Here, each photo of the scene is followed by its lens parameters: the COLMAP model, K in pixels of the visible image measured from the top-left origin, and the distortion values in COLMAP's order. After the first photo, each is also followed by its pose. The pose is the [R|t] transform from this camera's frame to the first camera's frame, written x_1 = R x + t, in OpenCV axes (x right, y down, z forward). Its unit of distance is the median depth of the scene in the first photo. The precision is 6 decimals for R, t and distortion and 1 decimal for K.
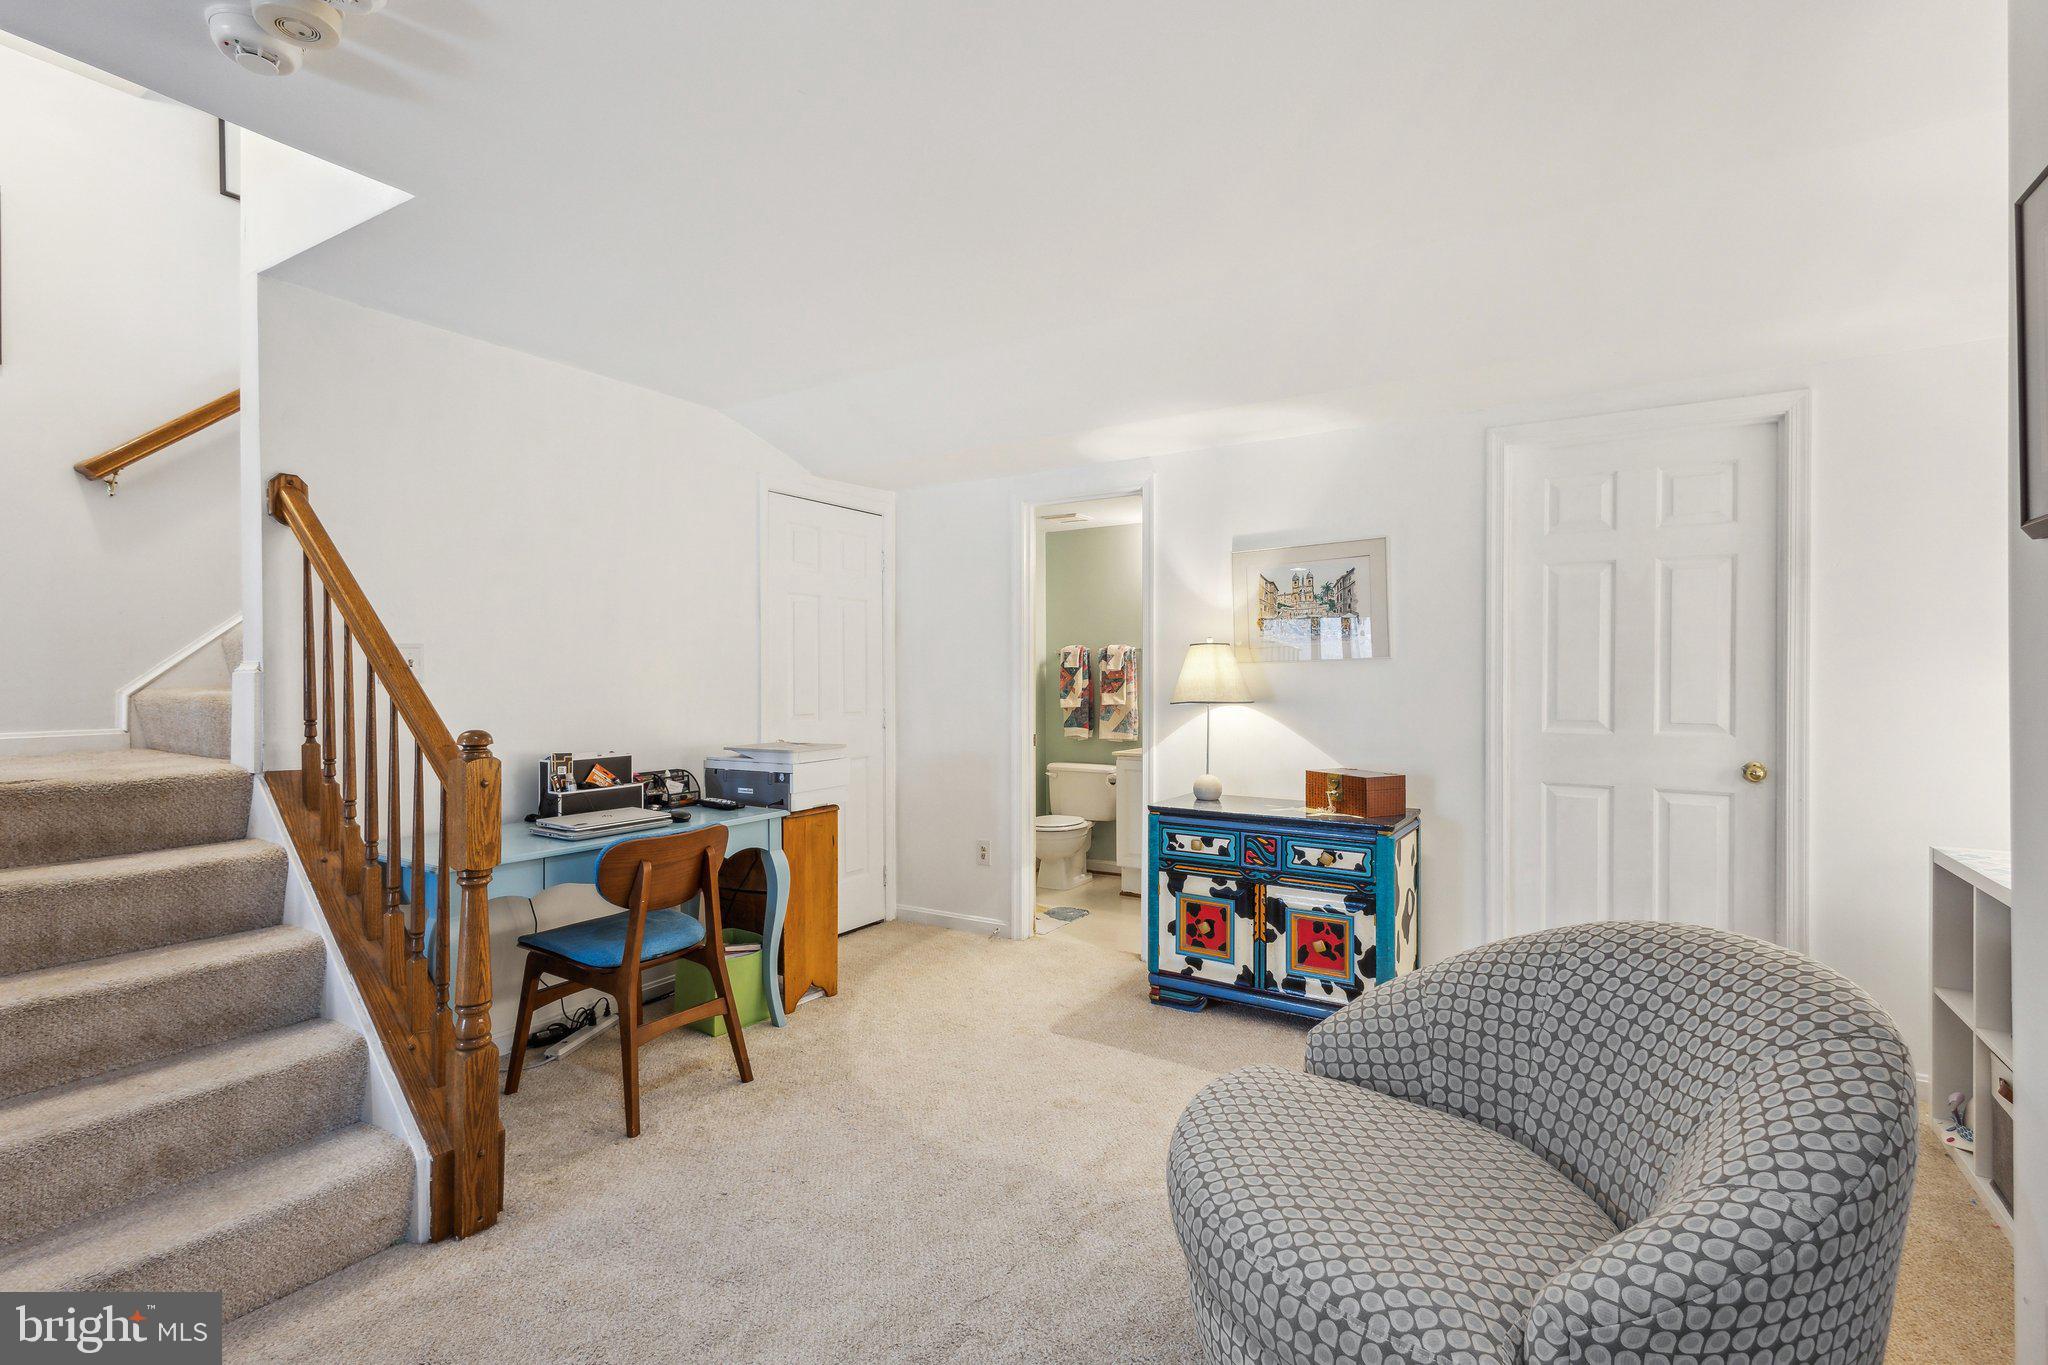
lens RADIAL K [[948.6, 0, 1024.0], [0, 948.6, 682.5], [0, 0, 1]] dist [0.004543, 0.000286]
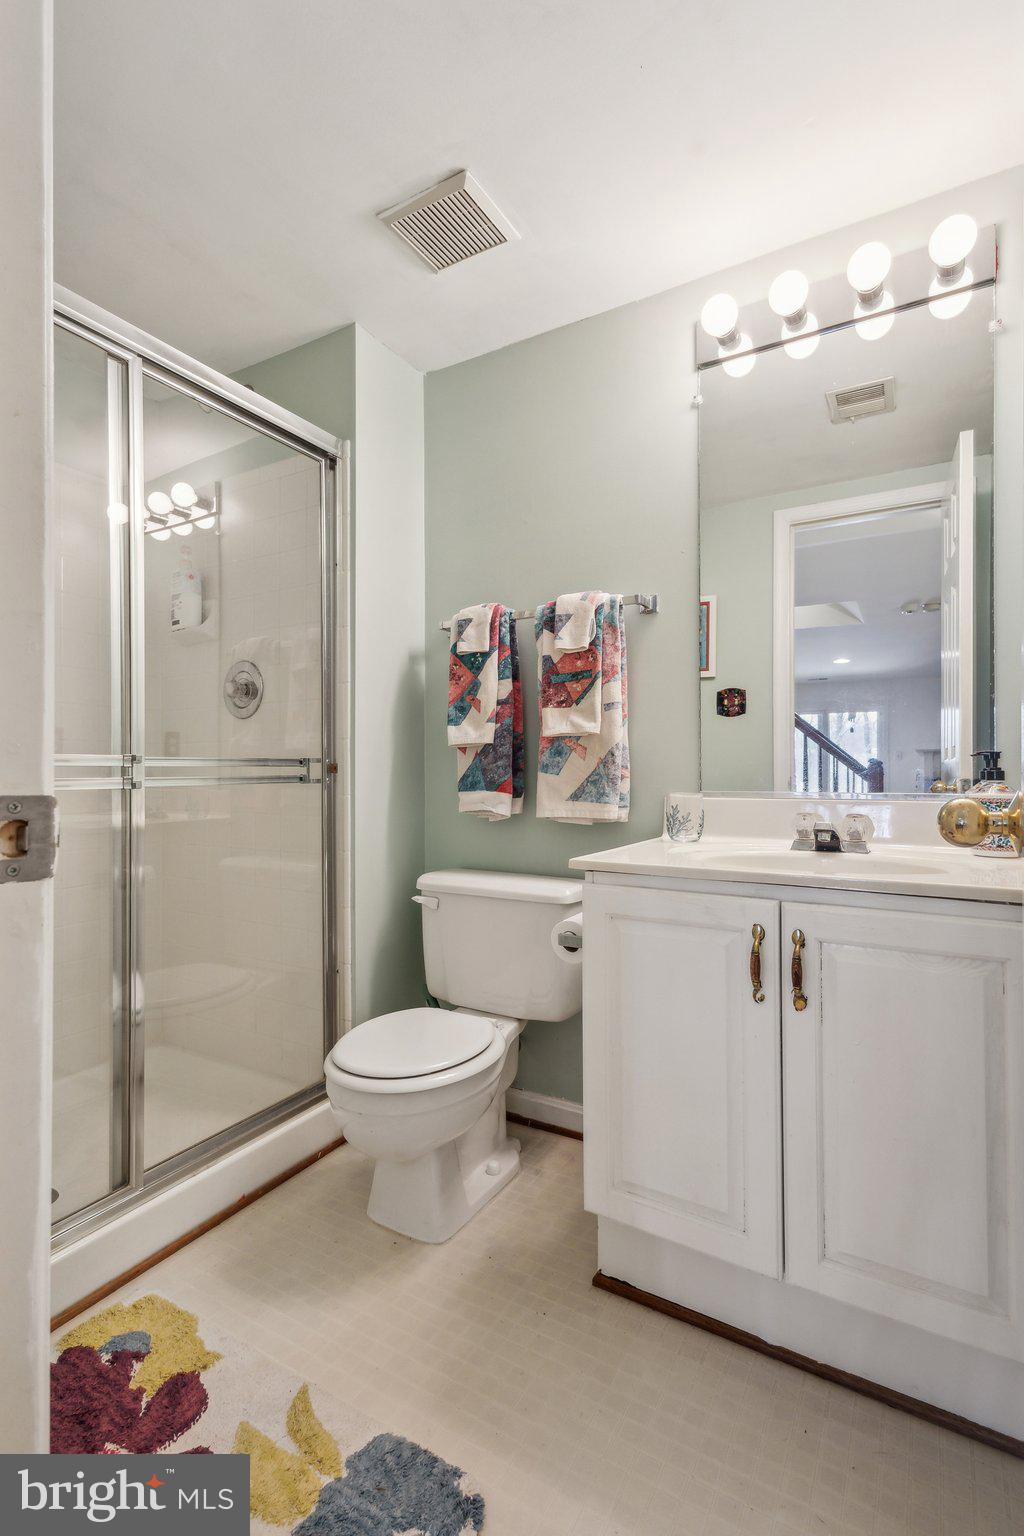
lens RADIAL K [[711.5, 0, 512.0], [0, 711.5, 768.0], [0, 0, 1]] dist [0.004543, 0.000286]
pose [[0.999730, -0.001581, 0.023165, 0.060668], [0.001727, 0.999979, -0.006279, 0.039132], [-0.023155, 0.006317, 0.999712, 0.680617]]
